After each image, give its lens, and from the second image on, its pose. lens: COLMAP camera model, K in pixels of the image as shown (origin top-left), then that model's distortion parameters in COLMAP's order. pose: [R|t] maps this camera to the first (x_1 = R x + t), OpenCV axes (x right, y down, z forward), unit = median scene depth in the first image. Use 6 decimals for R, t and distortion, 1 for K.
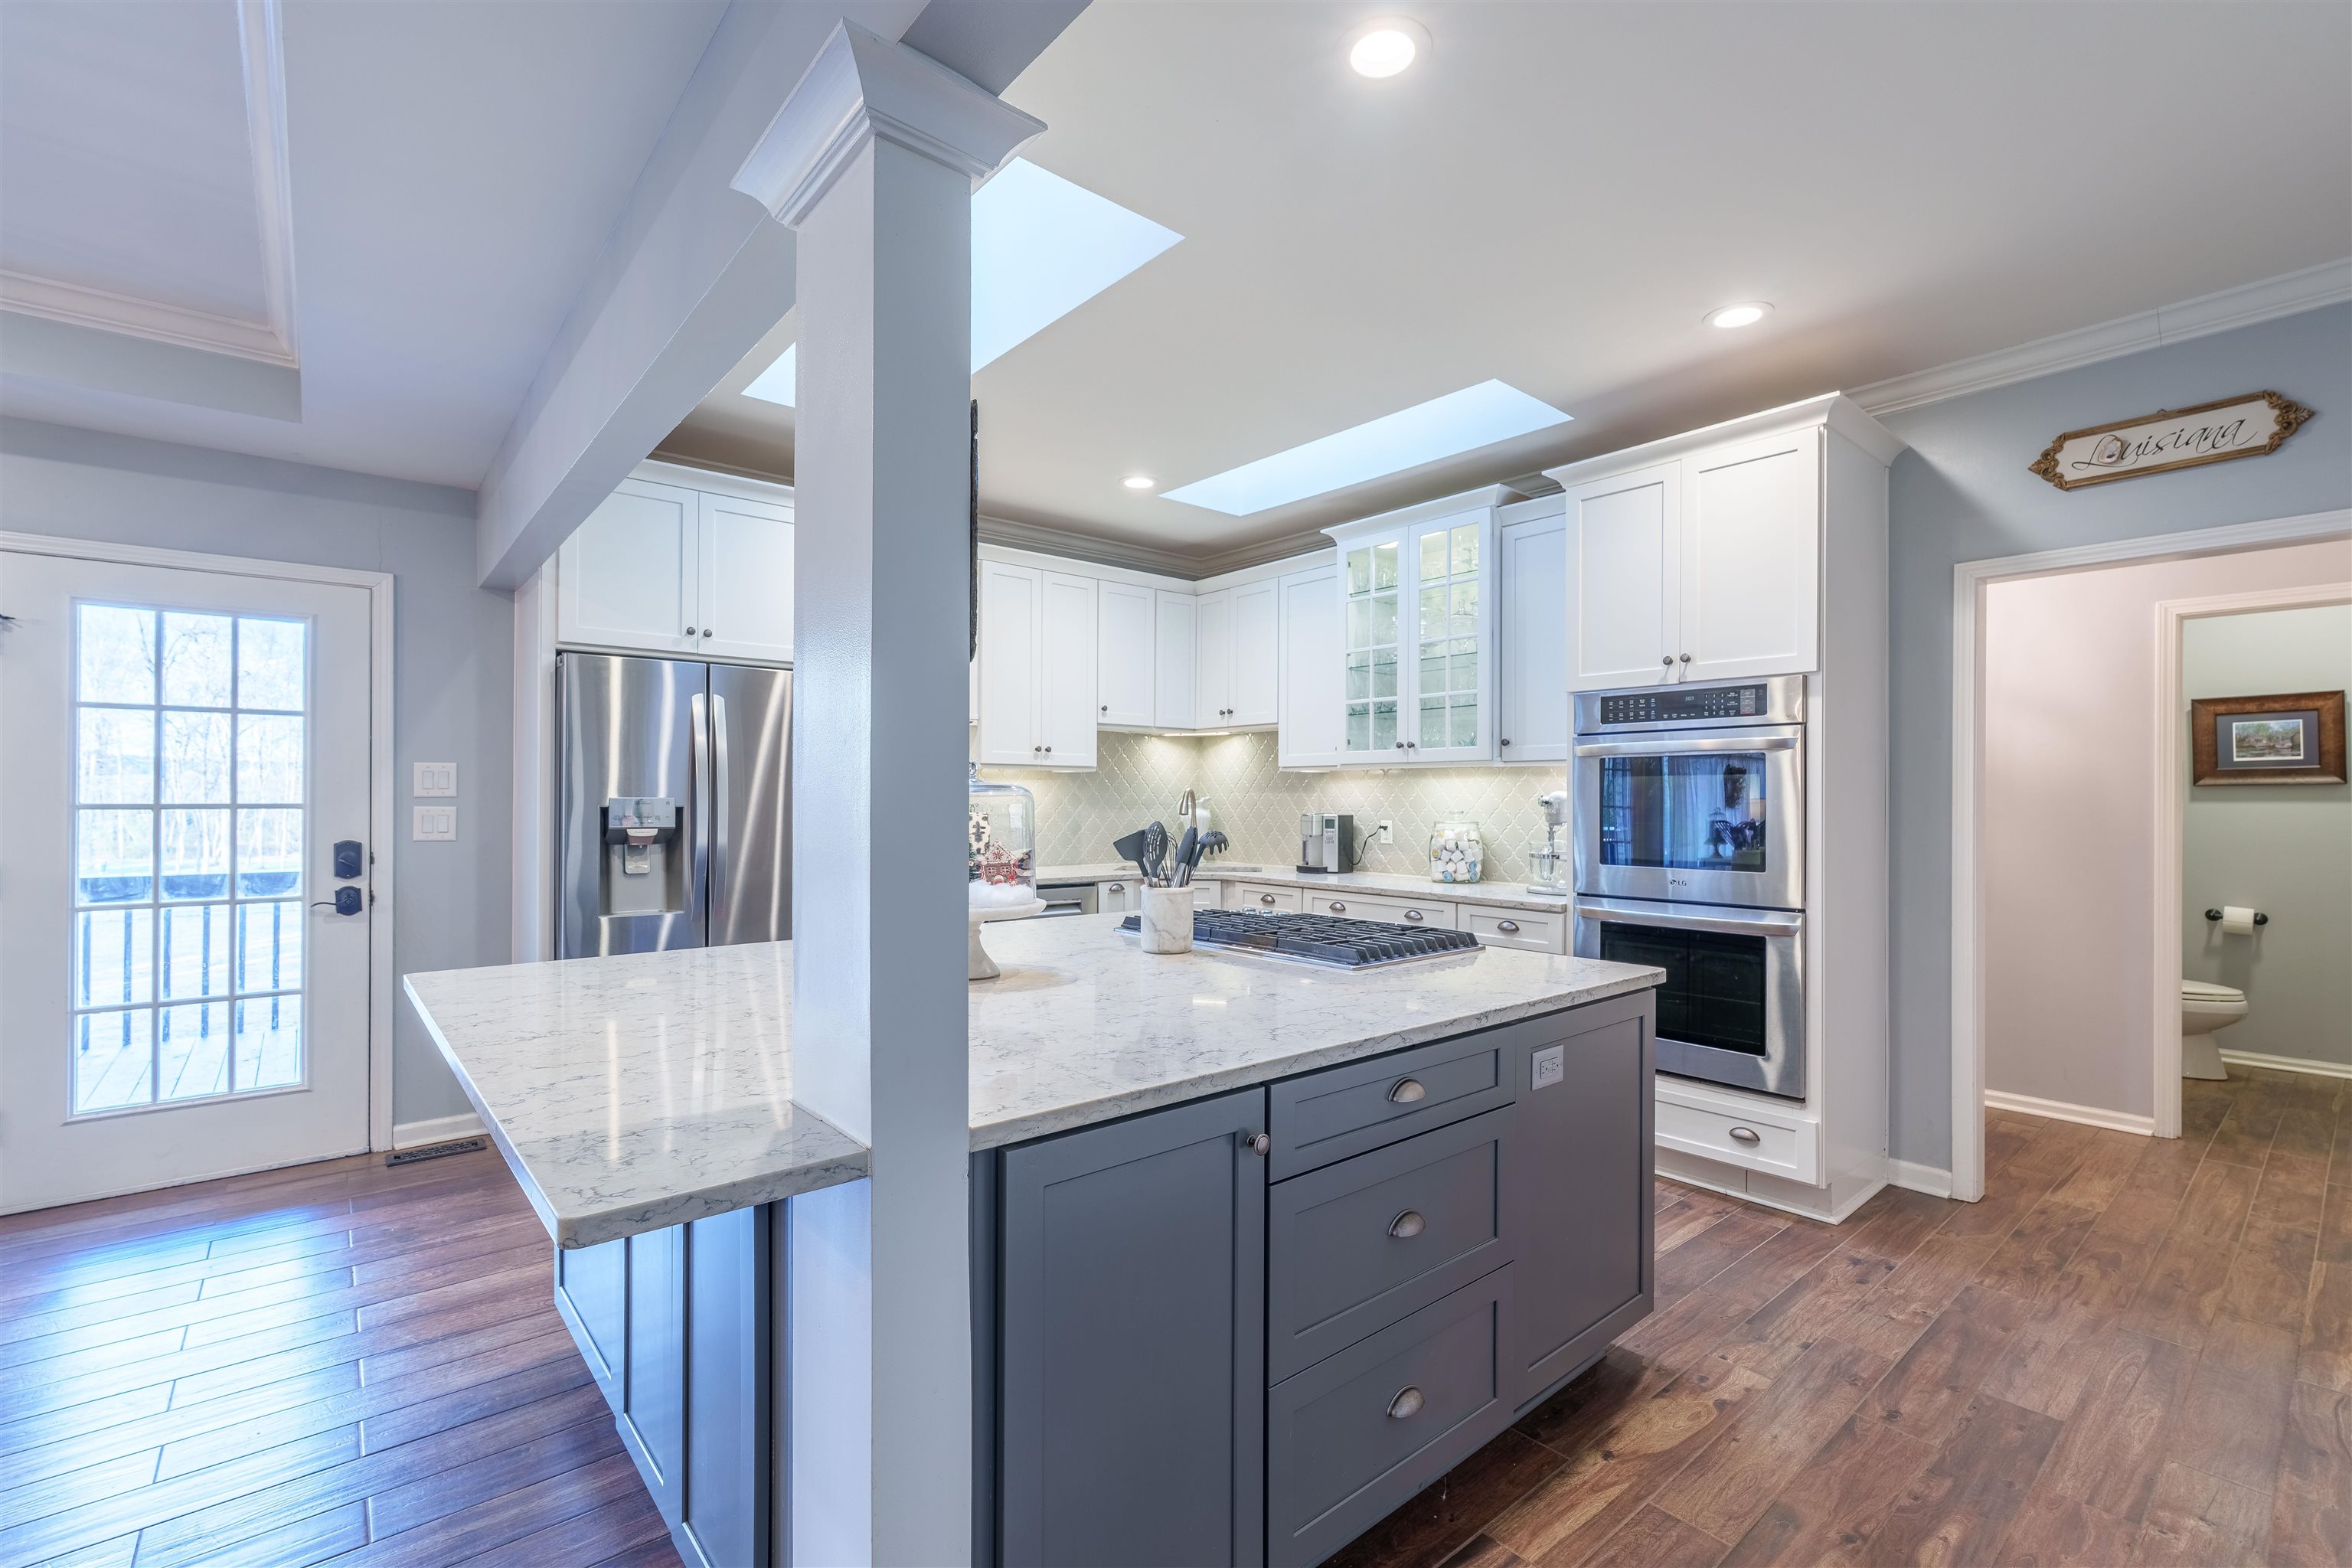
lens RADIAL K [[1025.6, 0, 1177.6], [0, 1025.6, 792.3], [0, 0, 1]] dist [-0.002670, 0.000115]
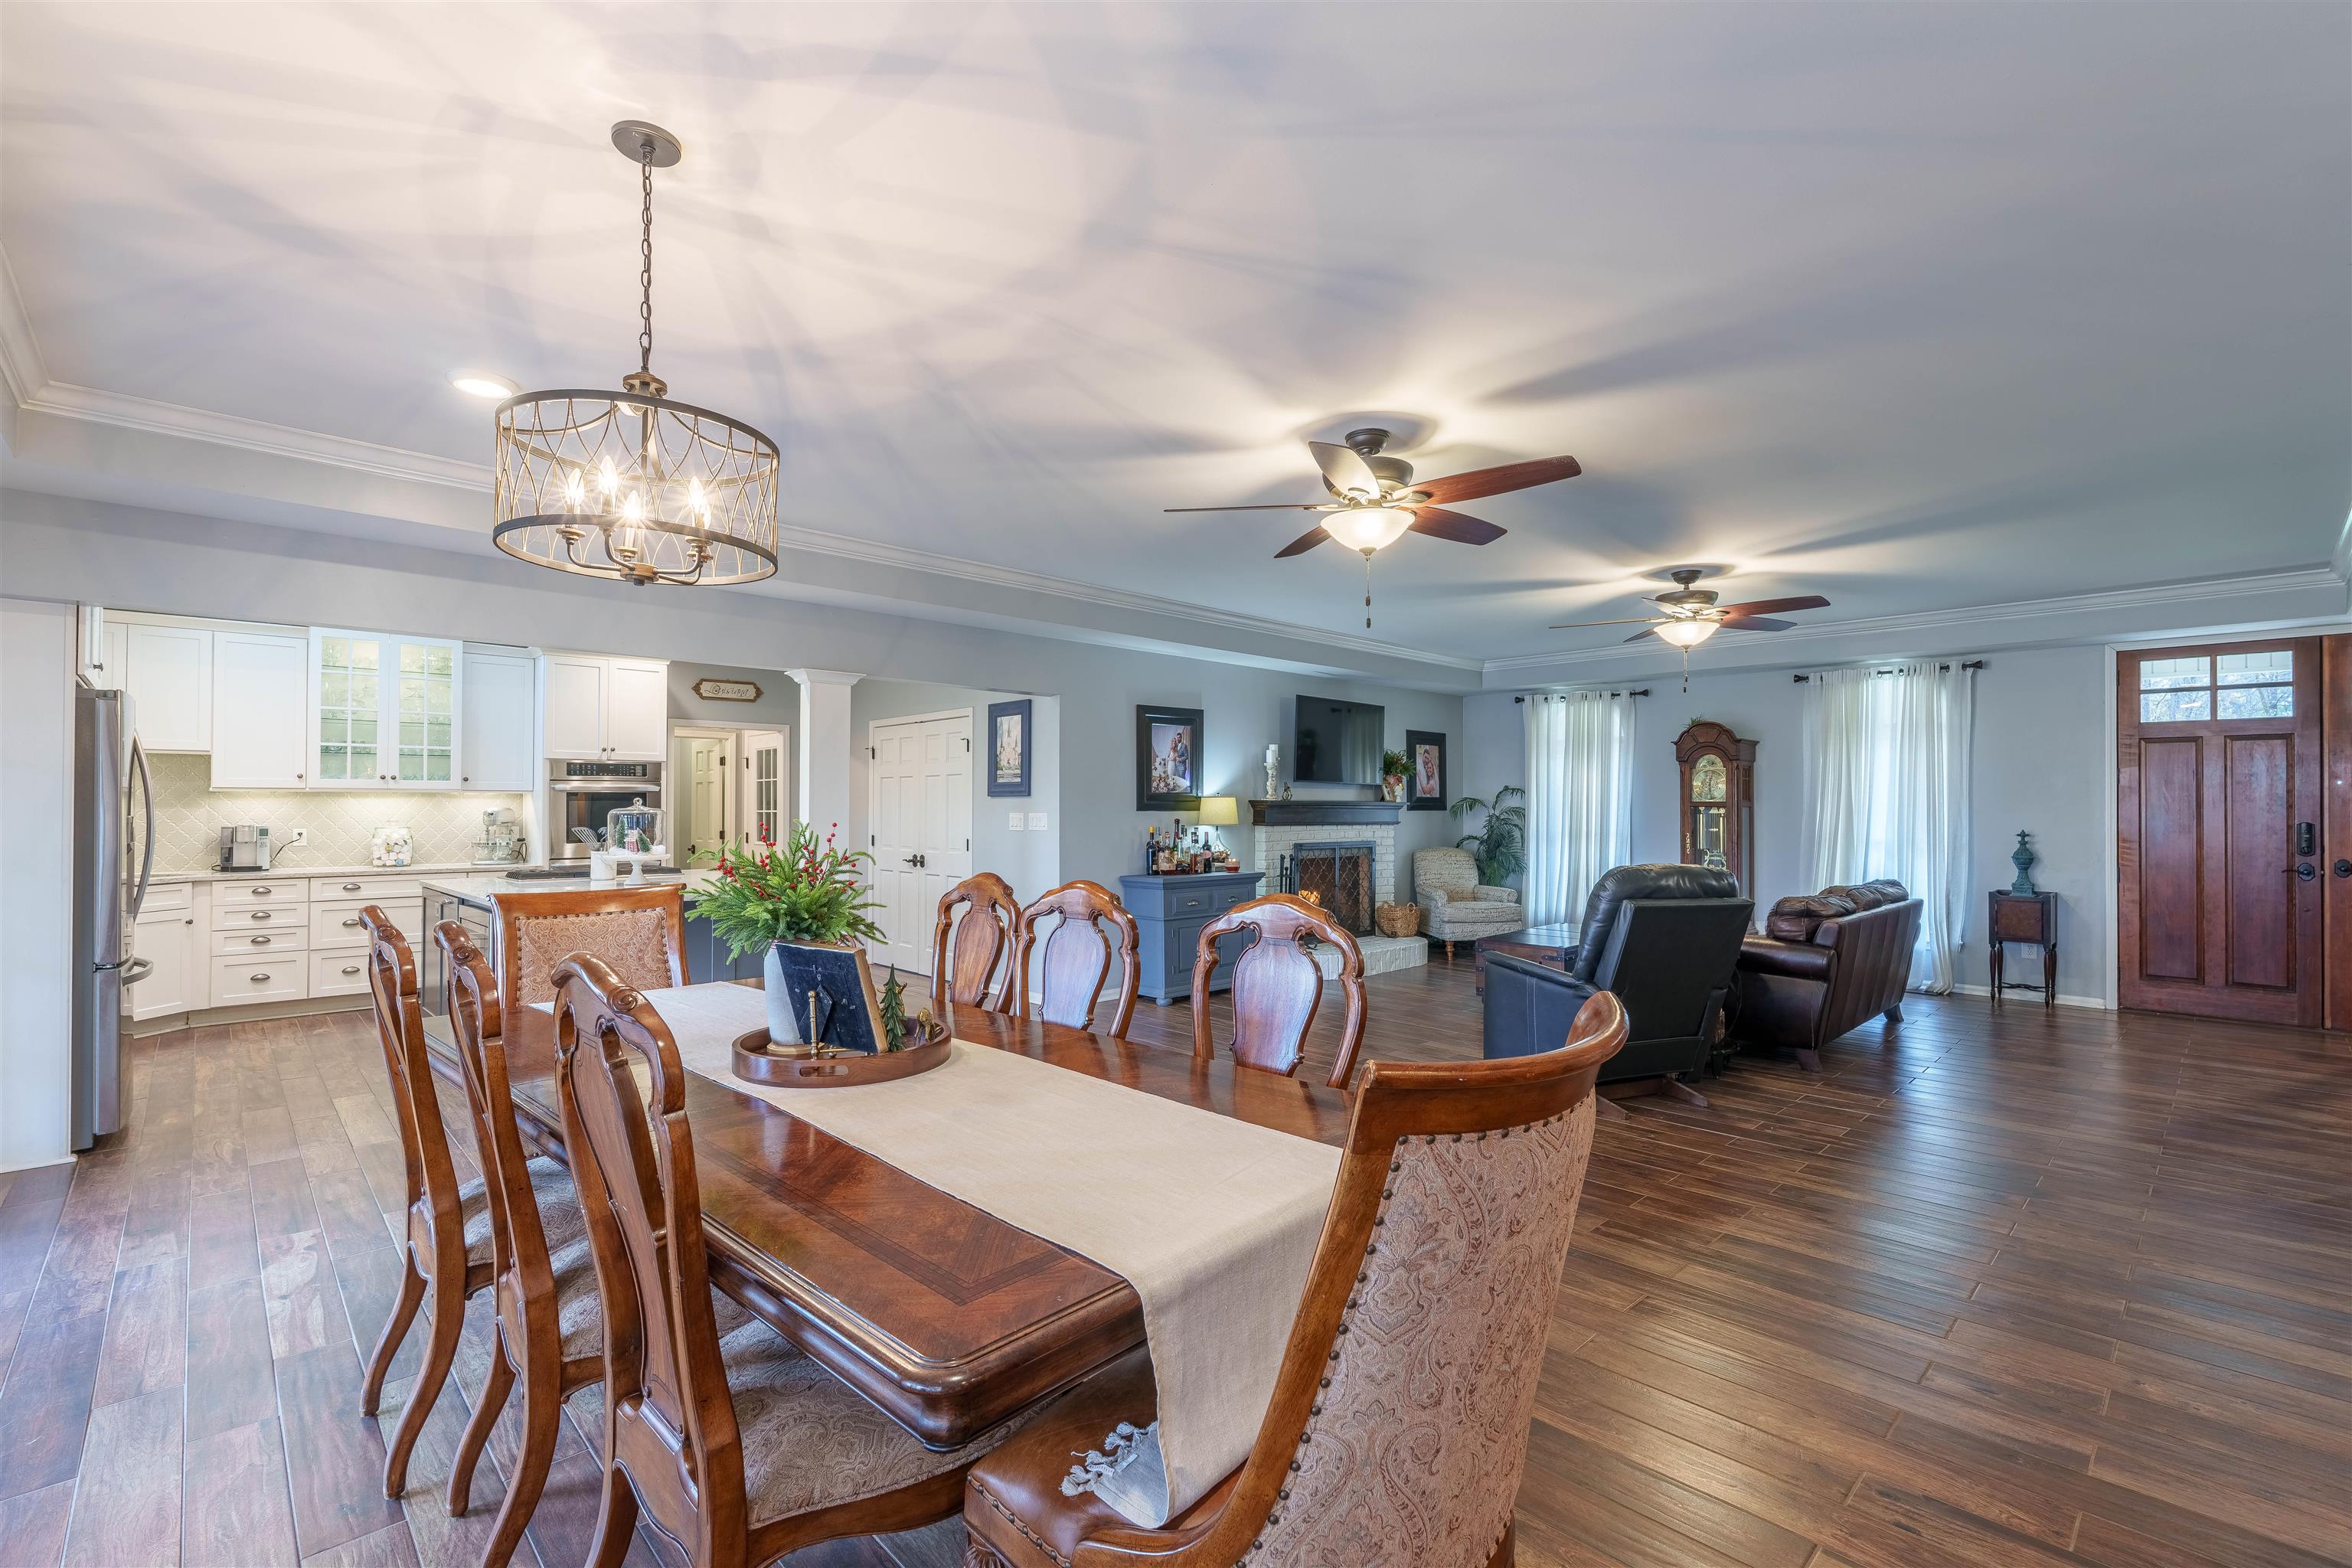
lens RADIAL K [[1025.6, 0, 1181.8], [0, 1025.6, 795.9], [0, 0, 1]] dist [-0.002670, 0.000115]
pose [[-0.065272, 0.008746, 0.997829, -1.663816], [-0.006848, 0.999934, -0.009213, -0.013606], [-0.997844, -0.007434, -0.065208, -0.098697]]
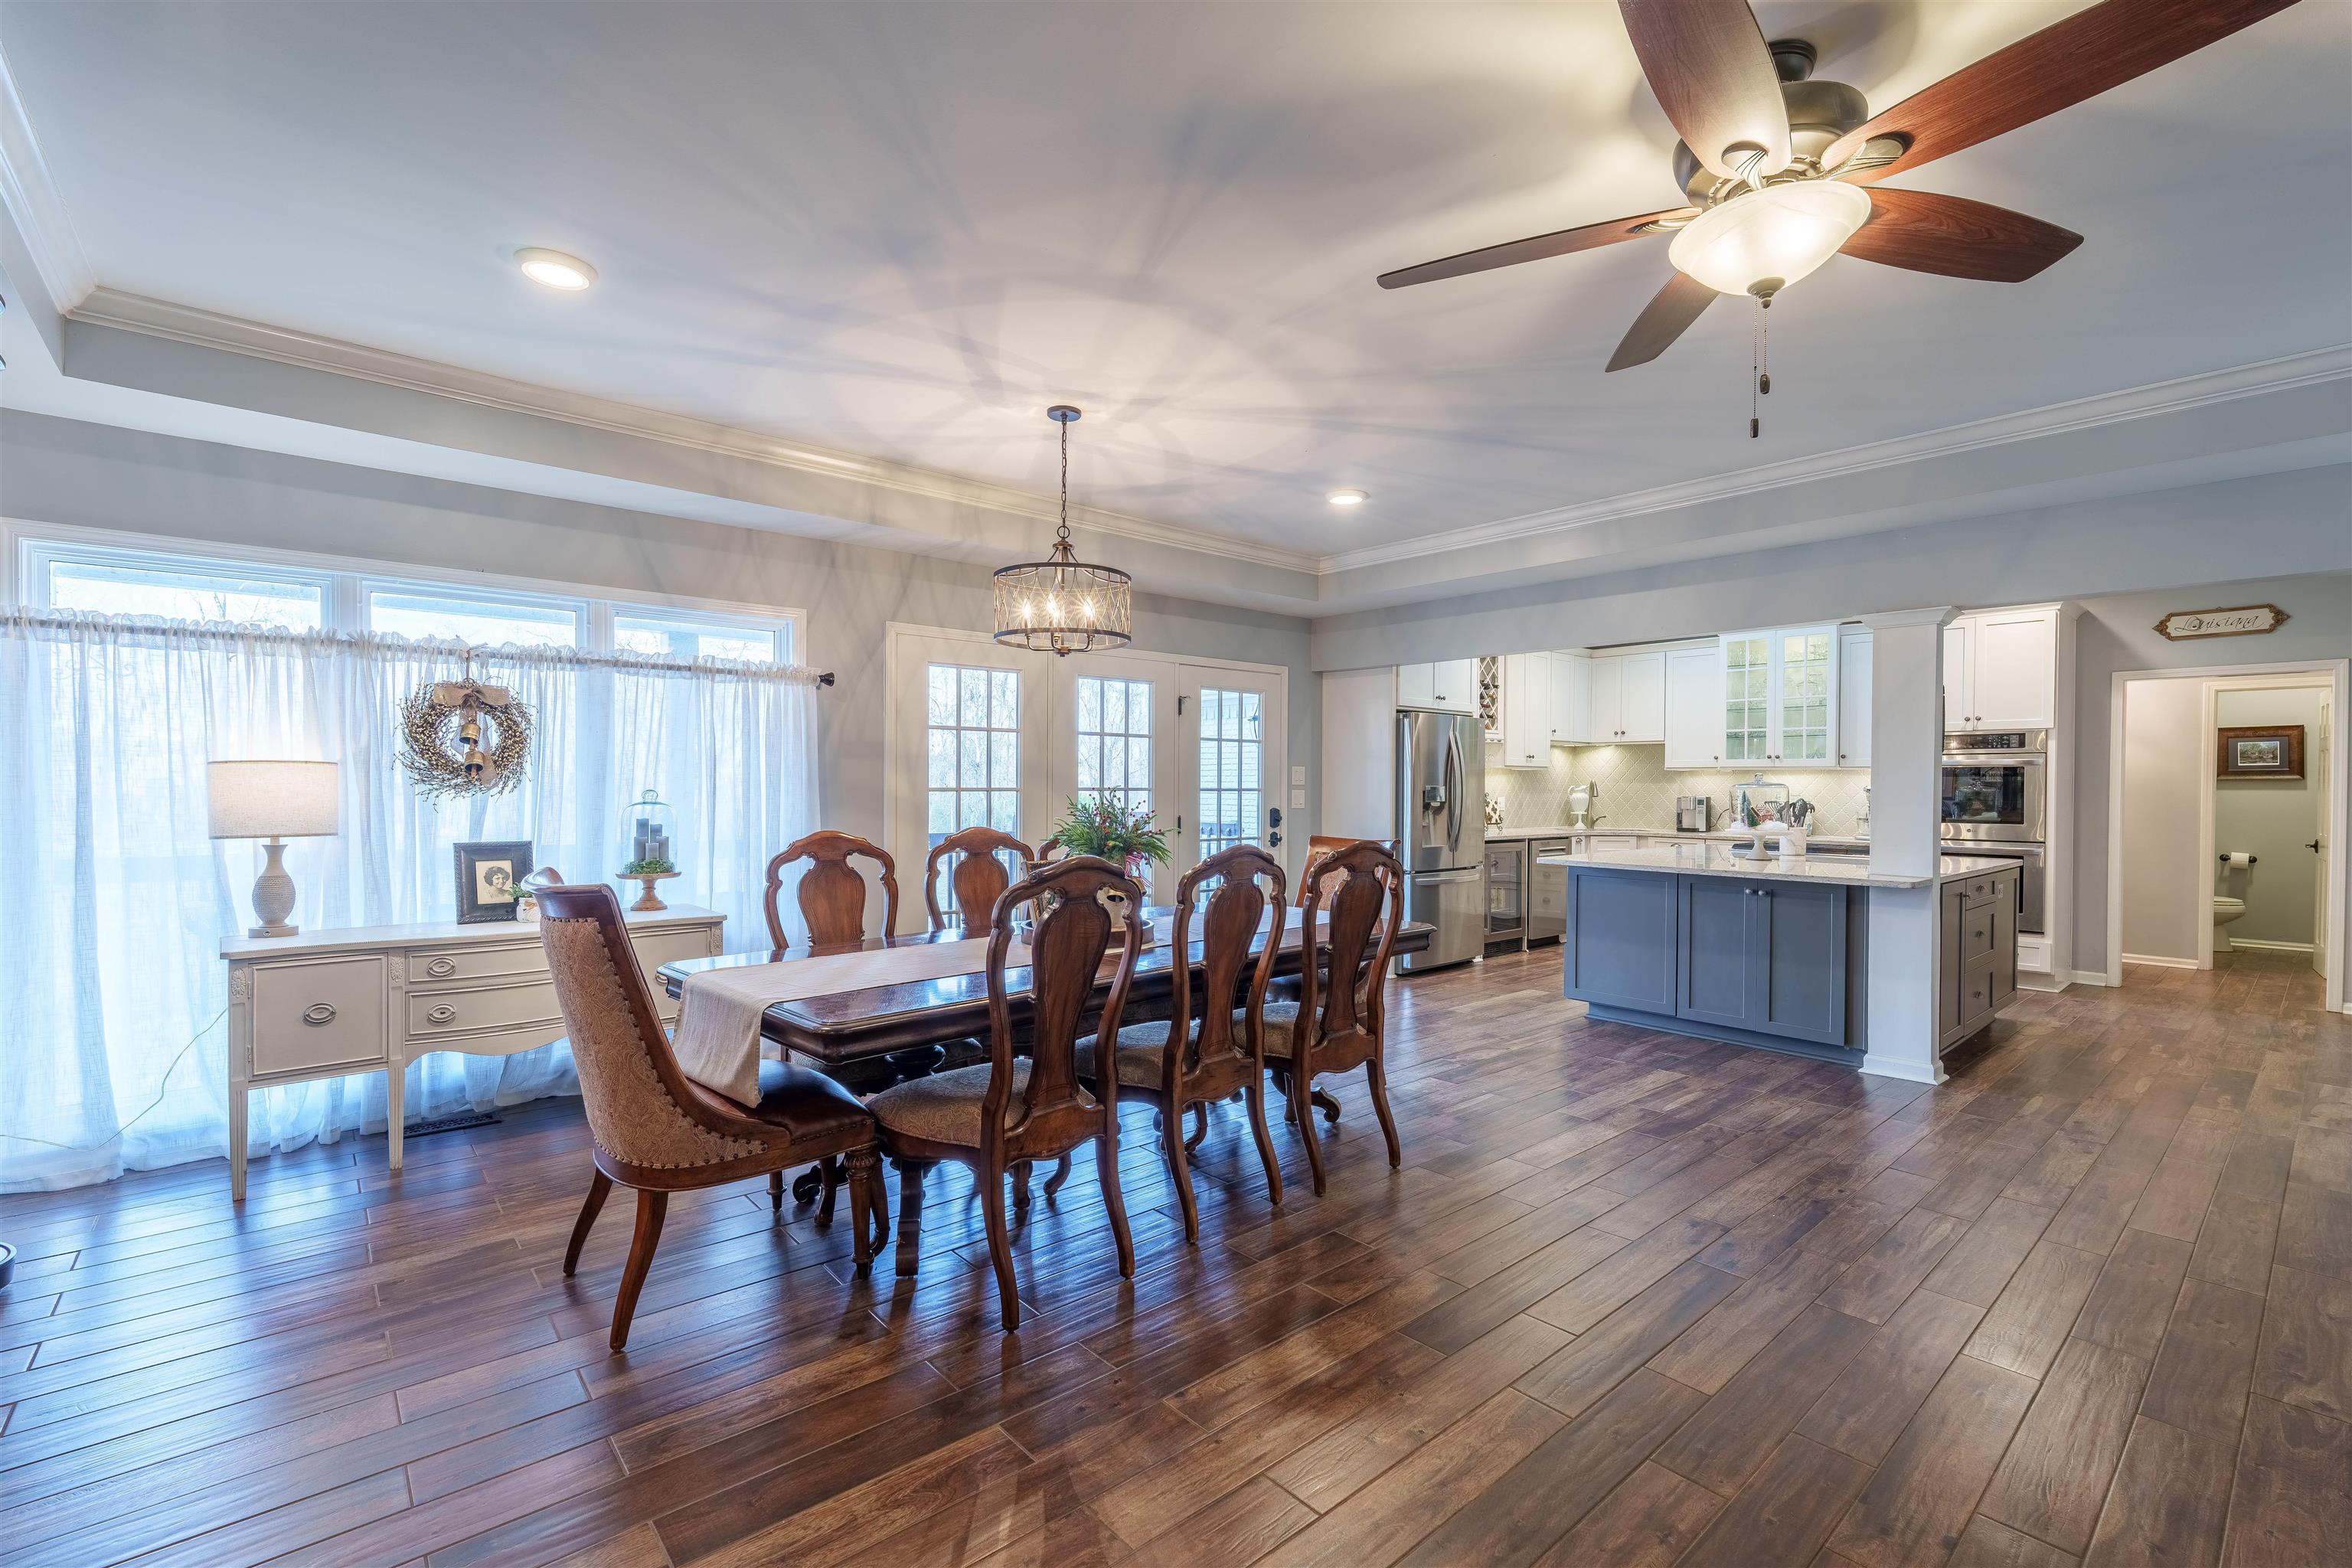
lens RADIAL K [[1025.6, 0, 1178.6], [0, 1025.6, 789.0], [0, 0, 1]] dist [-0.002670, 0.000115]
pose [[0.999878, 0.003035, 0.015343, -0.984987], [-0.003216, 0.999926, 0.011731, -0.009262], [-0.015306, -0.011779, 0.999813, -0.877361]]
